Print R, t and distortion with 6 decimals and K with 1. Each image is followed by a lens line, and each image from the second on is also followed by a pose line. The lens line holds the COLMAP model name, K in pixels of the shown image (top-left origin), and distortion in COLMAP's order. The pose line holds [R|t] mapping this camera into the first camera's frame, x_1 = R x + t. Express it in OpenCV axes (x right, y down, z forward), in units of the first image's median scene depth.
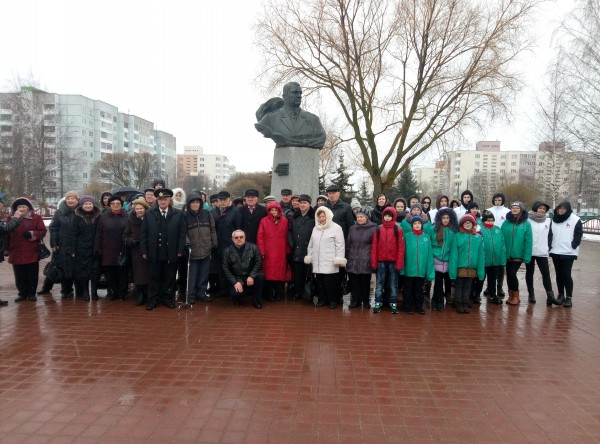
lens RADIAL K [[472.0, 0, 300.0], [0, 472.0, 222.0], [0, 0, 1]] dist [0.029757, 0.003368]
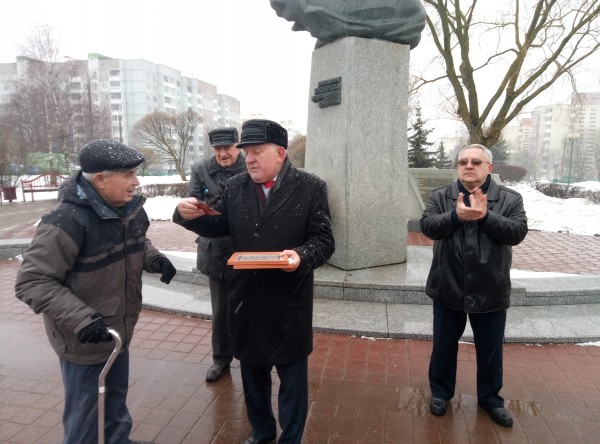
lens RADIAL K [[472.0, 0, 300.0], [0, 472.0, 222.0], [0, 0, 1]] dist [0.029757, 0.003368]
pose [[0.990001, 0.005307, -0.140963, 0.000523], [0.005189, 0.997246, 0.073989, -0.008497], [0.140967, -0.073981, 0.987246, 0.220751]]
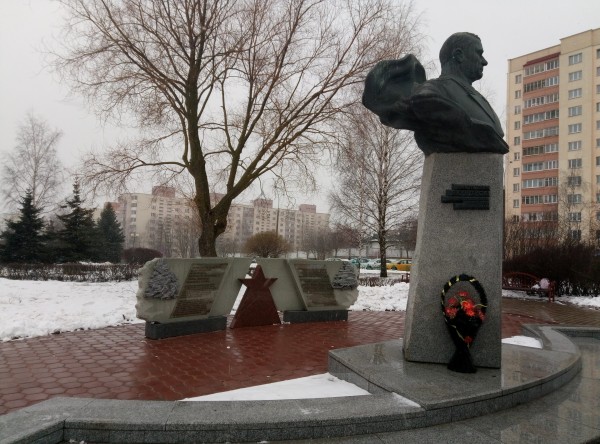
lens RADIAL K [[472.0, 0, 300.0], [0, 472.0, 222.0], [0, 0, 1]] dist [0.029757, 0.003368]
pose [[0.755633, 0.052016, 0.652927, -0.196855], [0.008162, 0.996017, -0.088793, -0.017855], [-0.654945, 0.072424, 0.752198, 0.307745]]
